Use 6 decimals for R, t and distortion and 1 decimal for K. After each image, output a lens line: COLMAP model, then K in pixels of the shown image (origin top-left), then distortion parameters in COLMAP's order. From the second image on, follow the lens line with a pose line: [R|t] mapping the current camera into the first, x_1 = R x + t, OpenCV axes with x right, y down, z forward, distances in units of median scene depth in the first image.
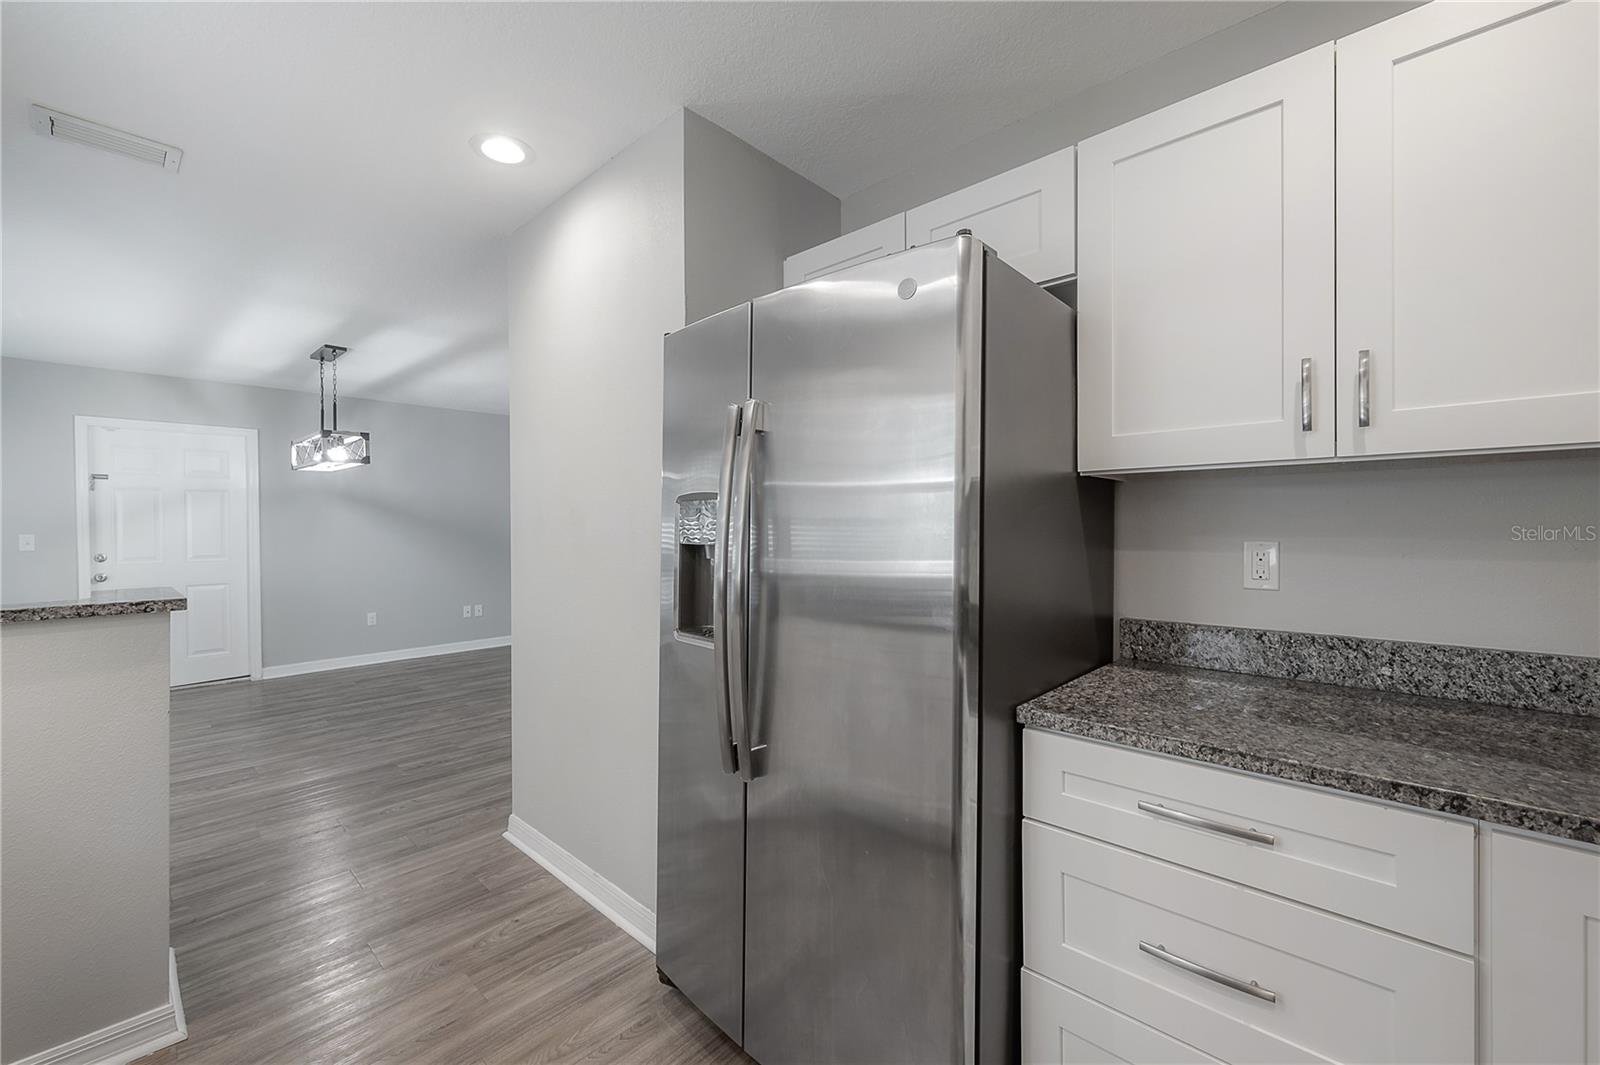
lens RADIAL K [[633.9, 0, 779.4], [0, 633.9, 523.4], [0, 0, 1]] dist [0.002977, -0.001448]
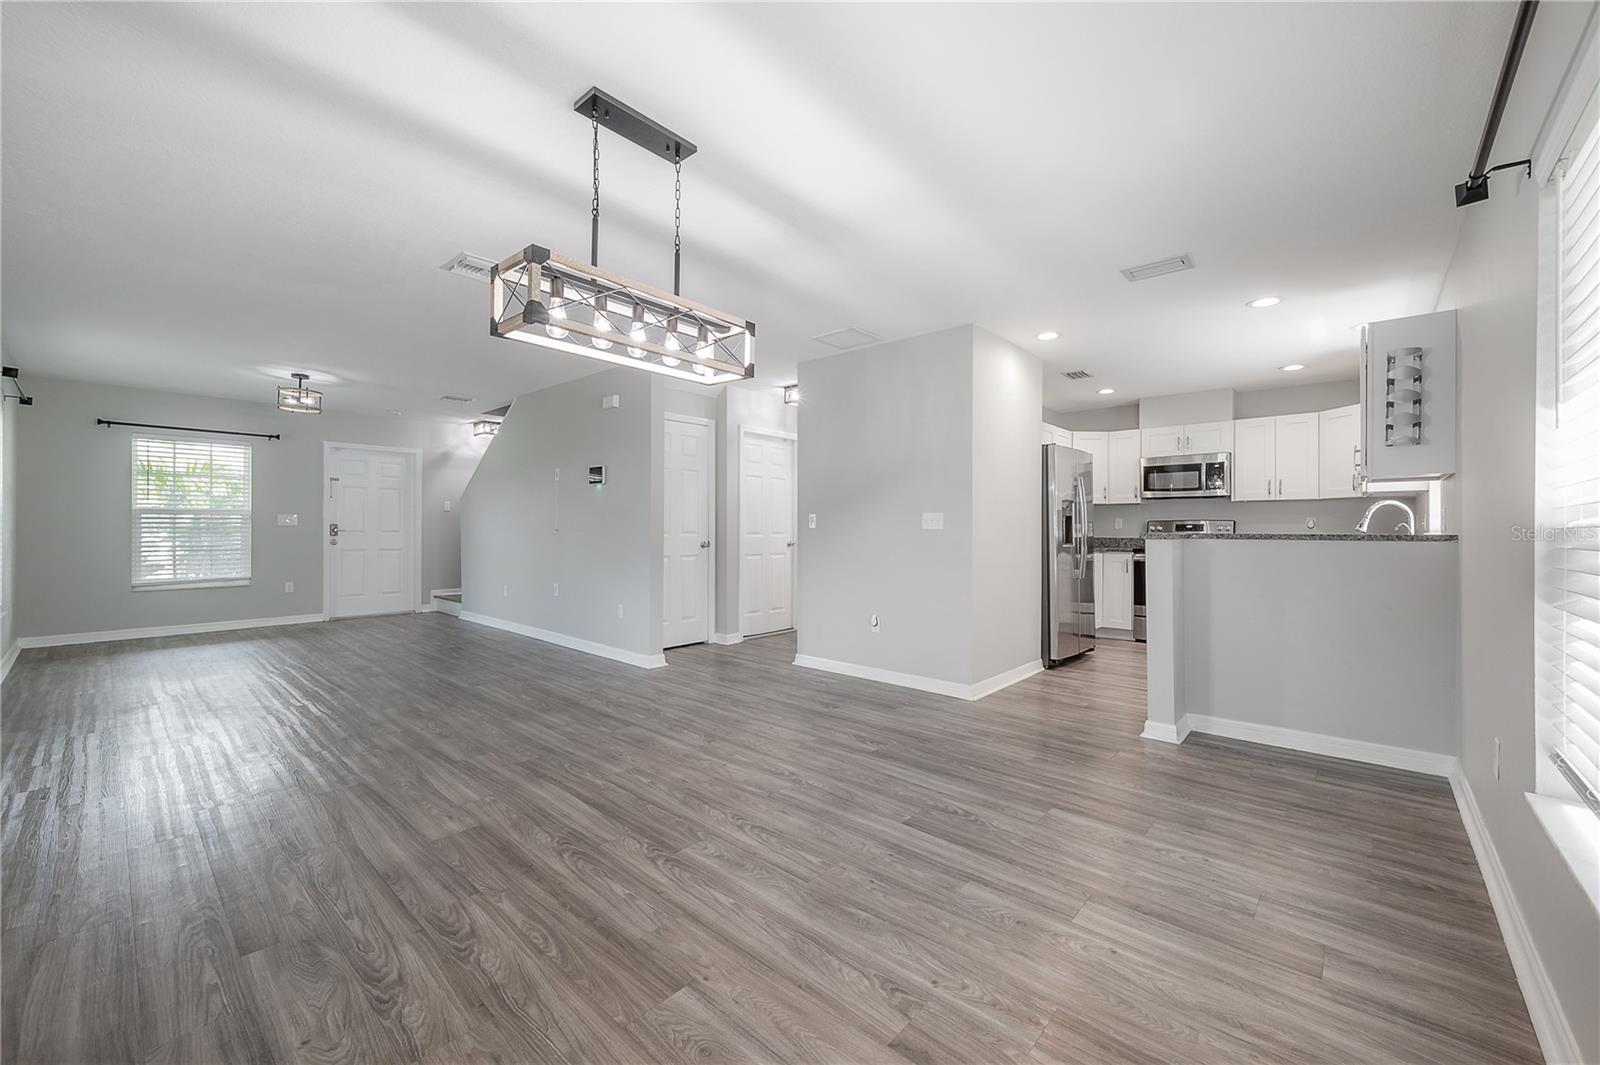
lens RADIAL K [[633.9, 0, 812.9], [0, 633.9, 526.8], [0, 0, 1]] dist [0.002977, -0.001448]
pose [[-0.038642, 0.008907, 0.999213, -2.092013], [-0.007549, 0.999929, -0.009205, 0.076986], [-0.999225, -0.007899, -0.038572, 1.531355]]
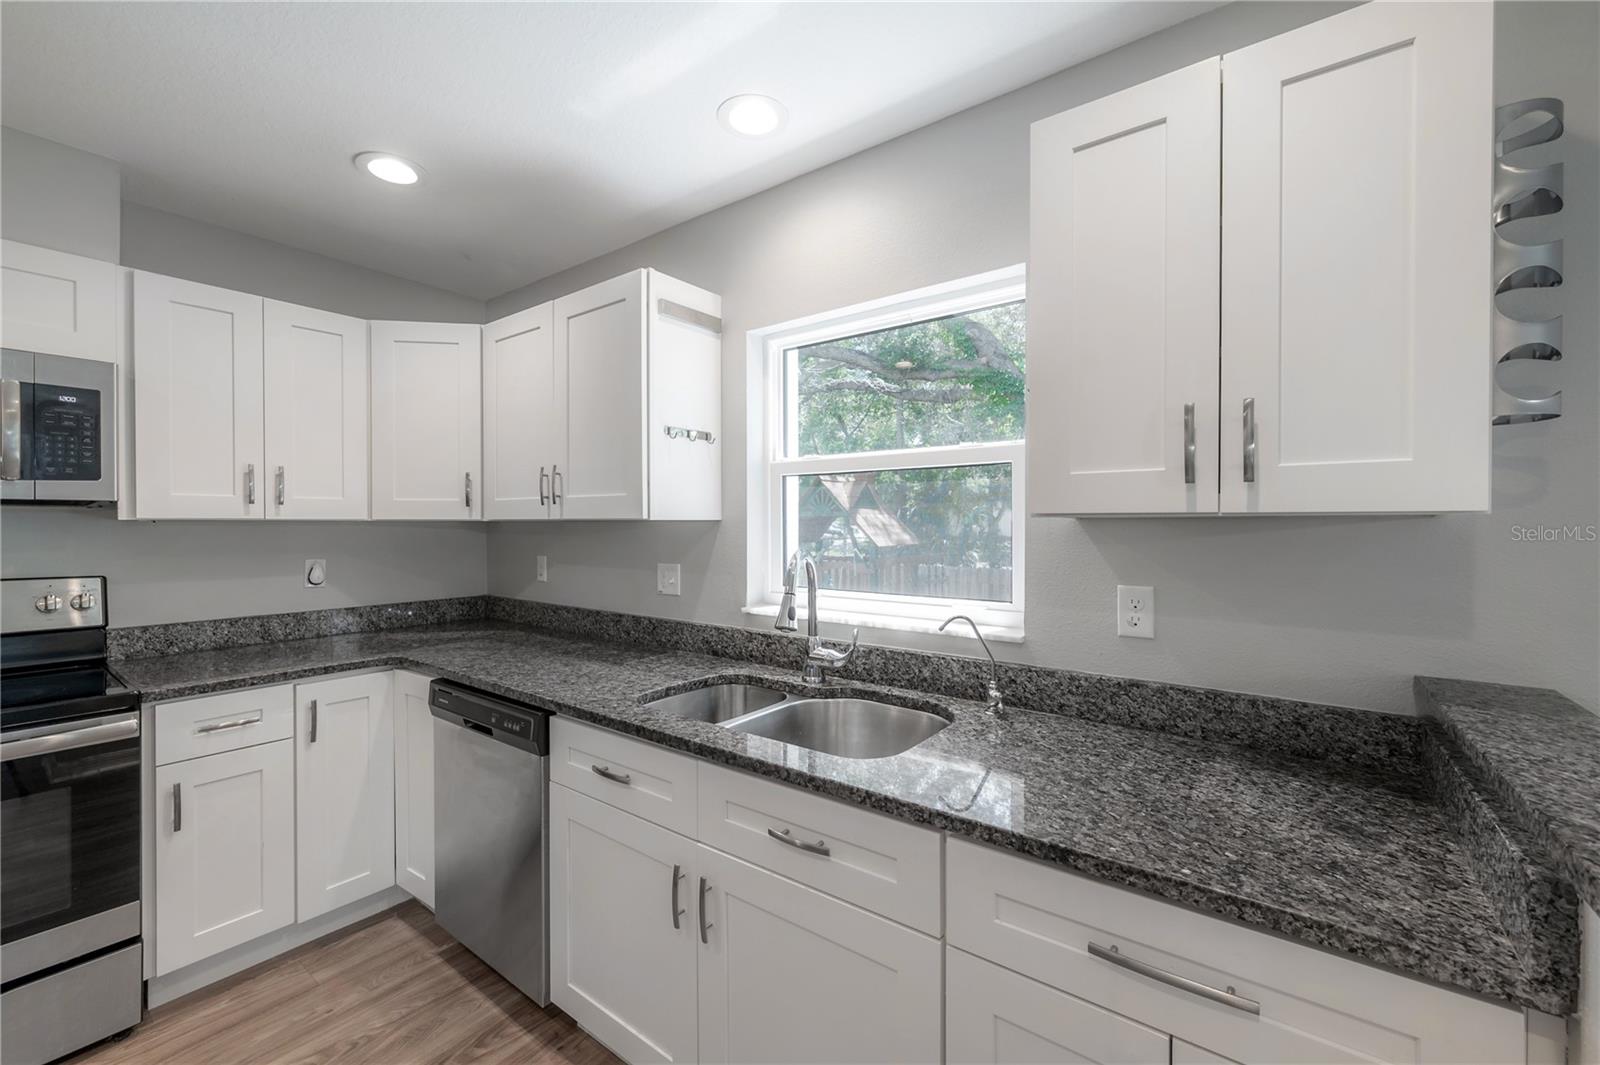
lens RADIAL K [[633.9, 0, 756.0], [0, 633.9, 533.7], [0, 0, 1]] dist [0.002977, -0.001448]
pose [[-0.994926, 0.000404, -0.100610, -0.470491], [-0.000047, 0.999990, 0.004479, -0.037392], [0.100611, 0.004461, -0.994916, 0.720738]]
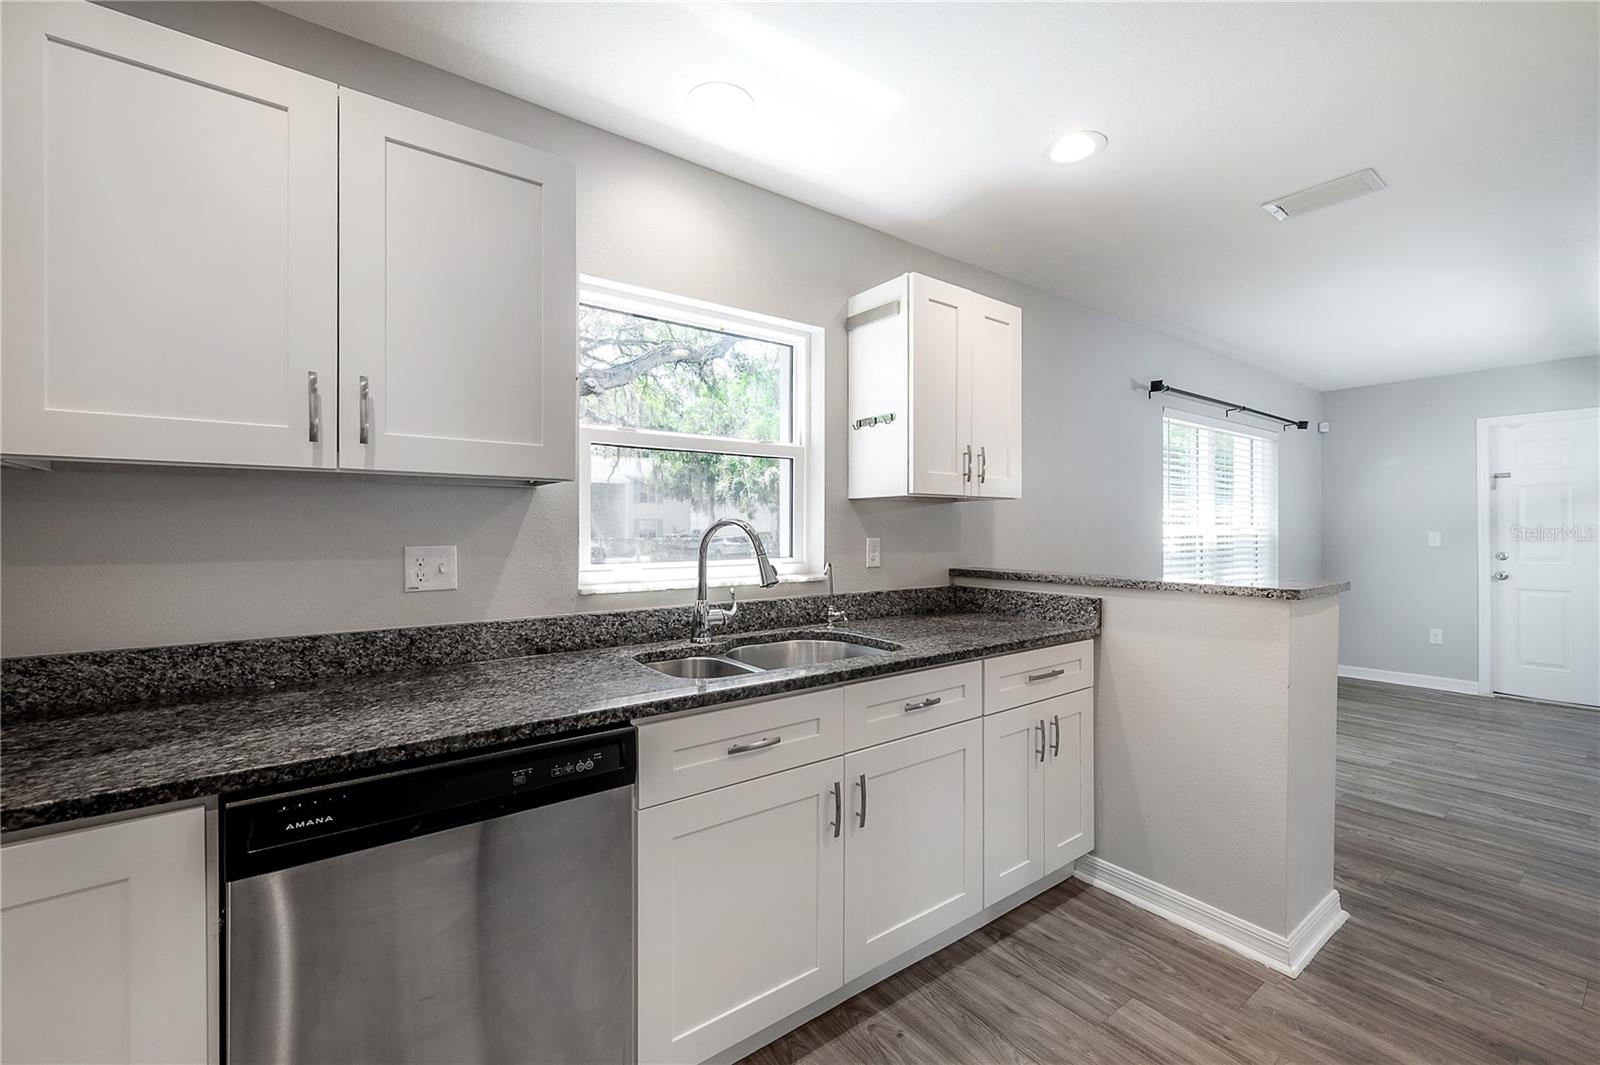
lens RADIAL K [[633.9, 0, 835.2], [0, 633.9, 523.4], [0, 0, 1]] dist [0.002977, -0.001448]
pose [[-0.169919, -0.005097, -0.985445, 0.204761], [0.008936, 0.999938, -0.006713, 0.000236], [0.985418, -0.009947, -0.169863, 0.244517]]
